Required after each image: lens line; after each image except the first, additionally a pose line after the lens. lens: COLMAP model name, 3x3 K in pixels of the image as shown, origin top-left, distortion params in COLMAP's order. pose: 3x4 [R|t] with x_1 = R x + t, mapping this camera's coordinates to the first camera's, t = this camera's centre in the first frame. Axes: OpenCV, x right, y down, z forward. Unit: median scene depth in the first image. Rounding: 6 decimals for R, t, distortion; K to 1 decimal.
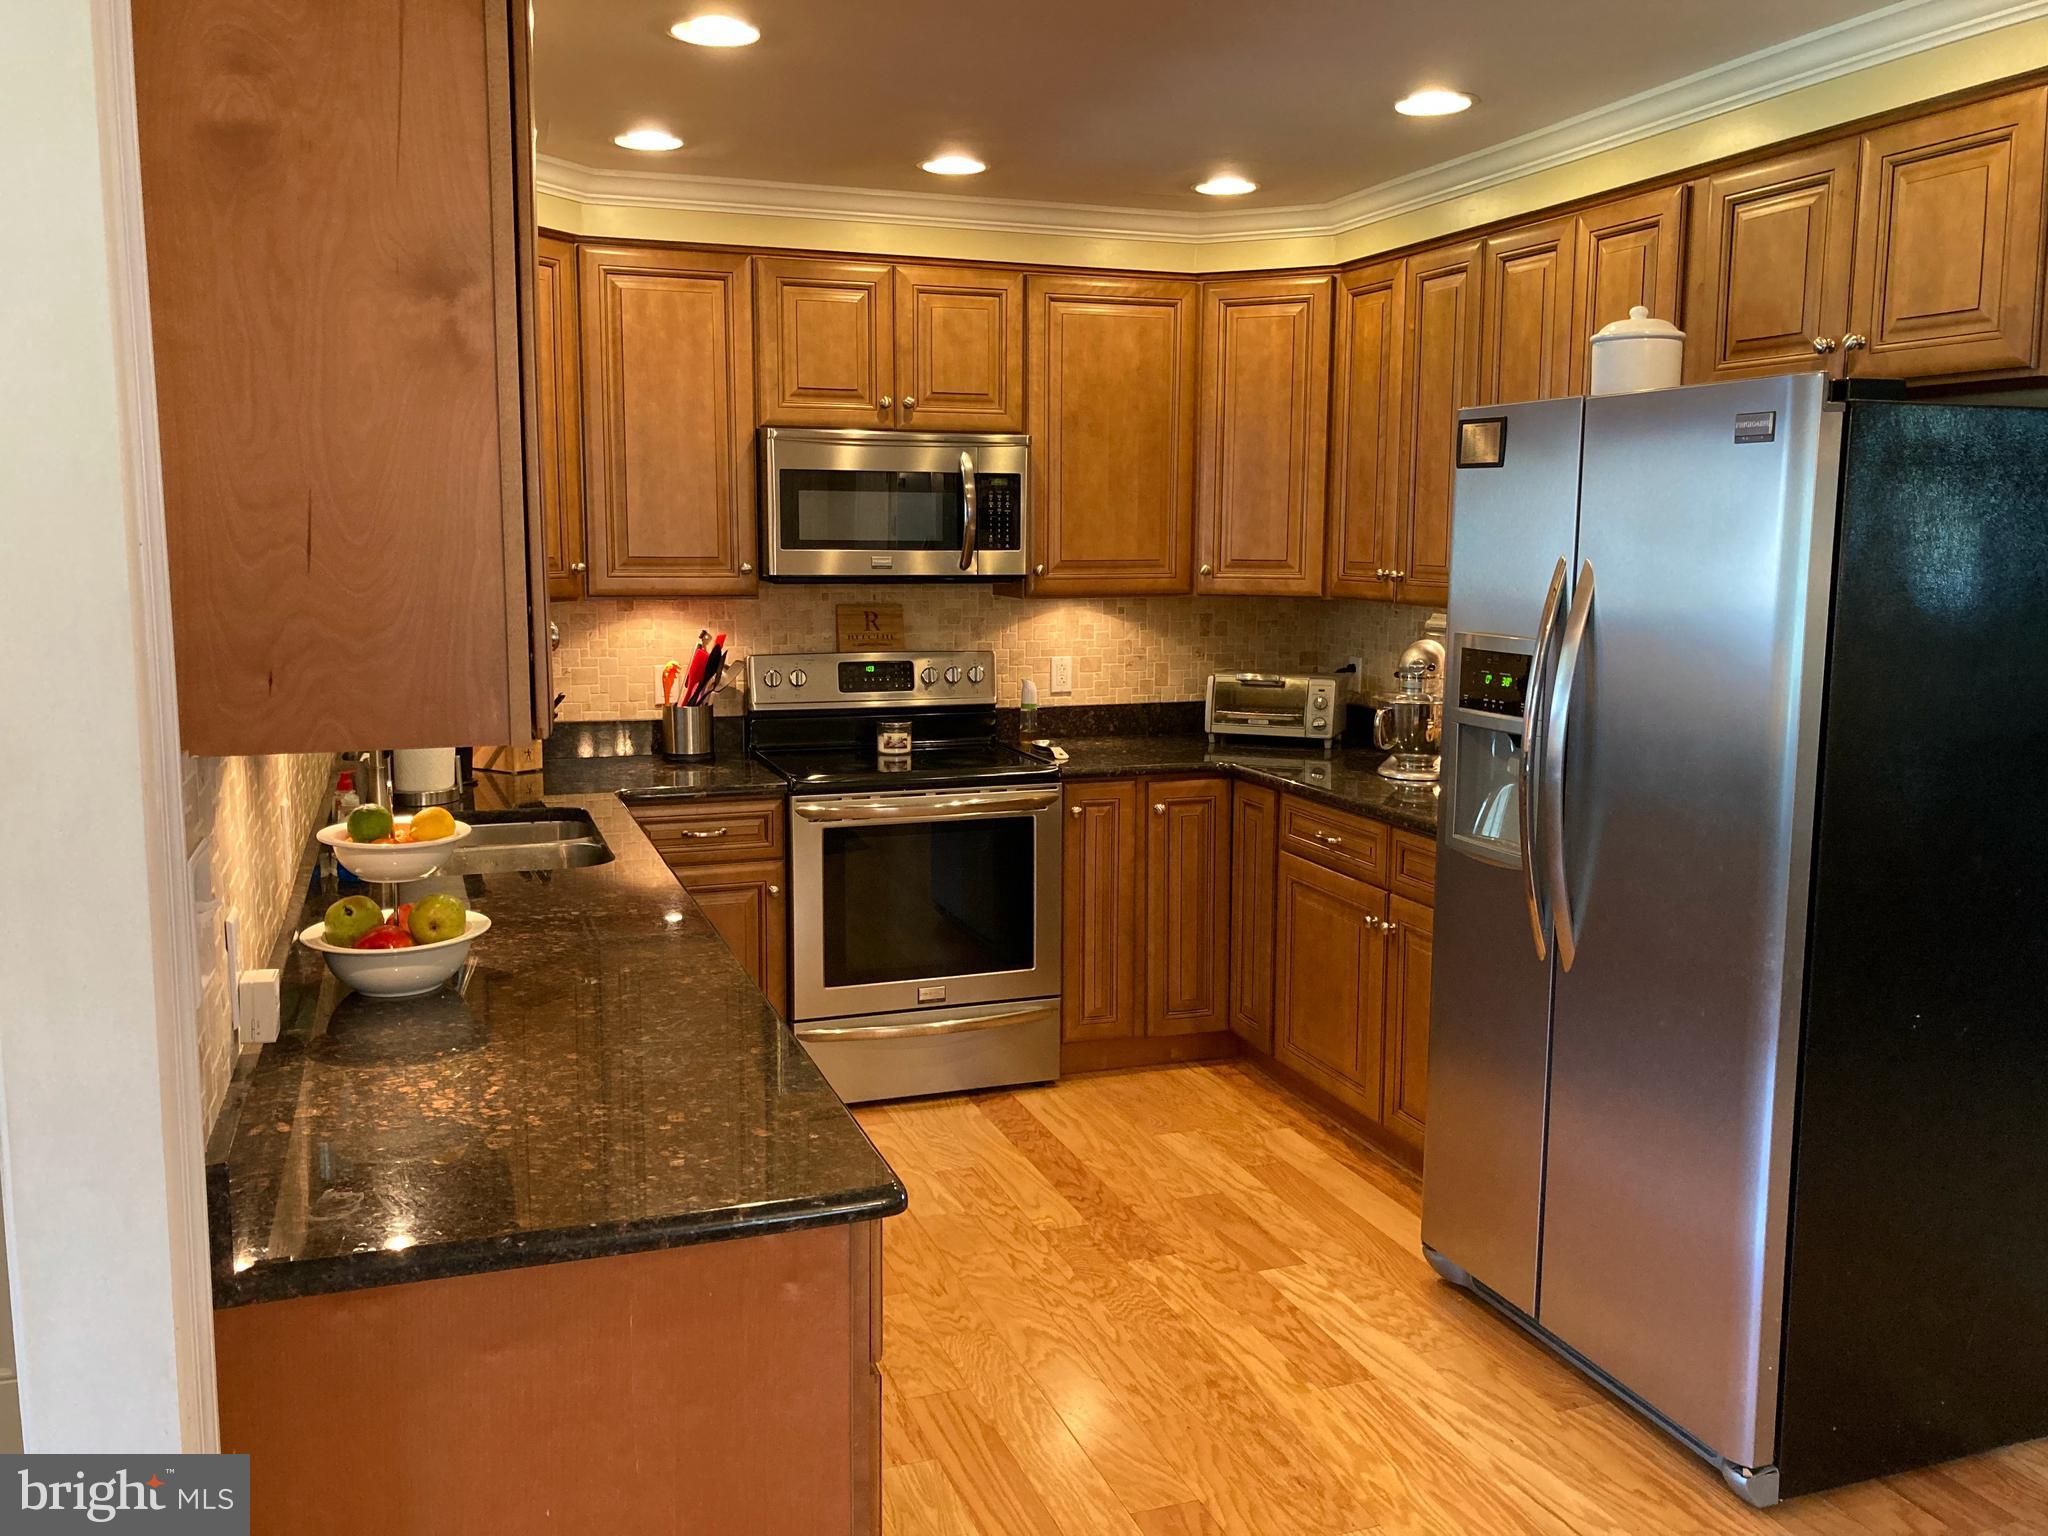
lens RADIAL K [[1681.0, 0, 992.4], [0, 1681.0, 760.9], [0, 0, 1]] dist [0.034774, -0.031153]
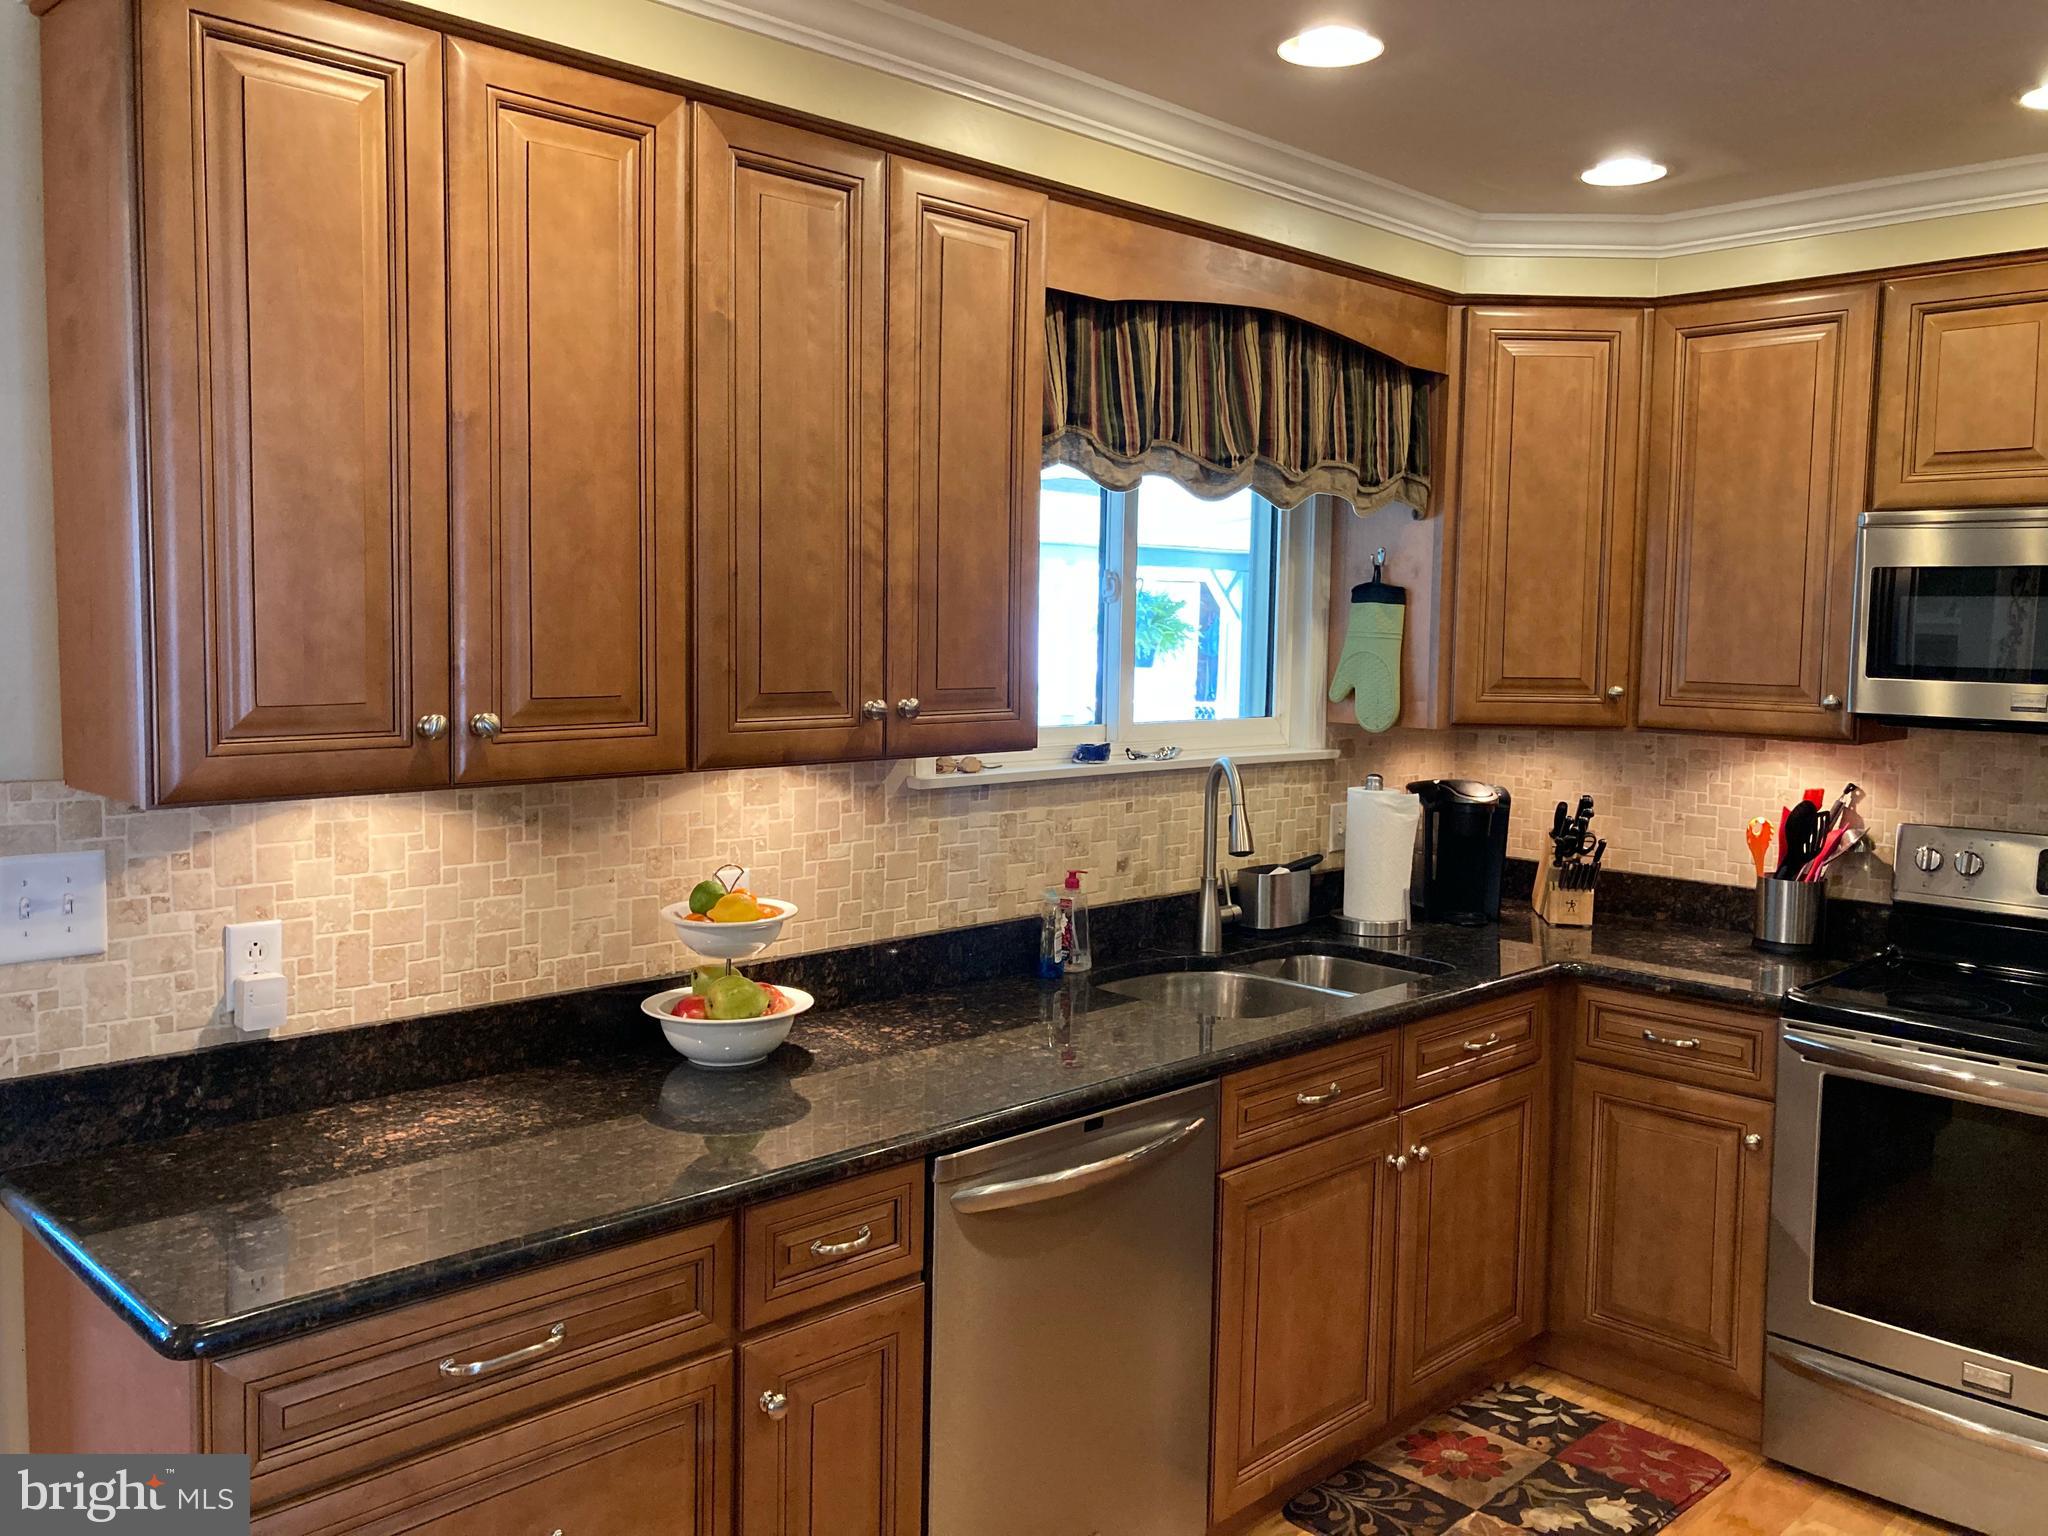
lens RADIAL K [[1681.0, 0, 1031.6], [0, 1681.0, 735.8], [0, 0, 1]] dist [0.034774, -0.031153]
pose [[0.443741, 0.064335, -0.893843, 0.356232], [-0.141808, 0.989894, 0.000849, -0.050244], [0.884864, 0.126377, 0.448380, 0.356232]]
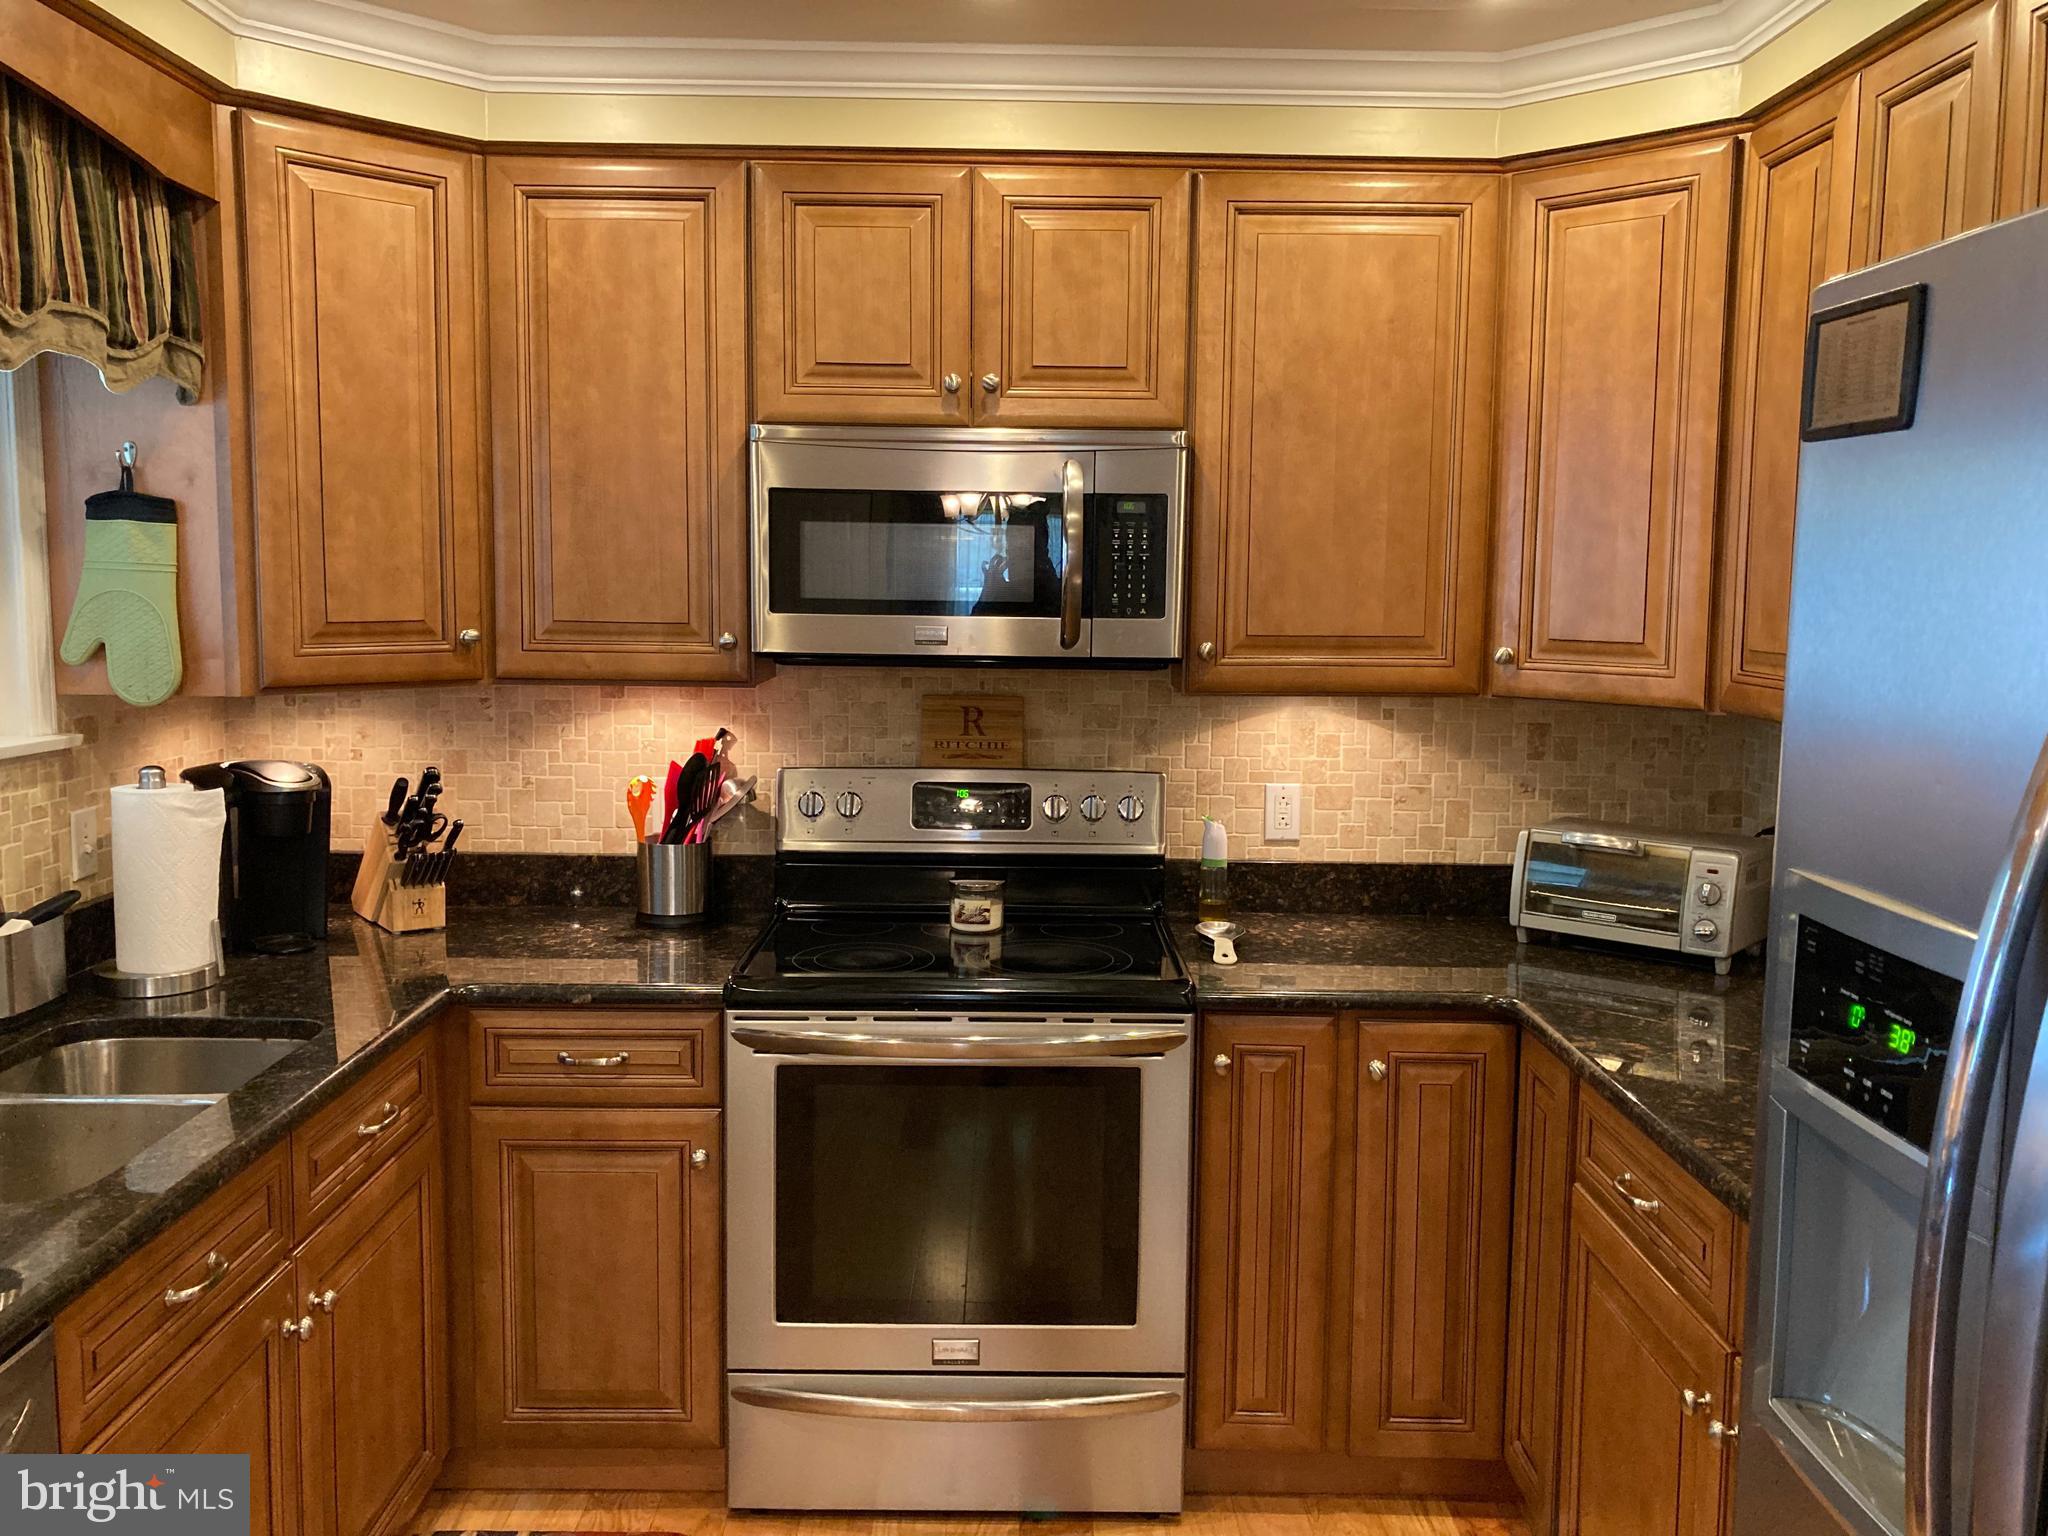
lens RADIAL K [[1681.0, 0, 1019.5], [0, 1681.0, 739.0], [0, 0, 1]] dist [0.034774, -0.031153]
pose [[0.948729, 0.038617, -0.313721, 0.163922], [-0.051976, 0.998058, -0.034327, -0.059413], [0.311787, 0.048874, 0.948894, 0.416136]]
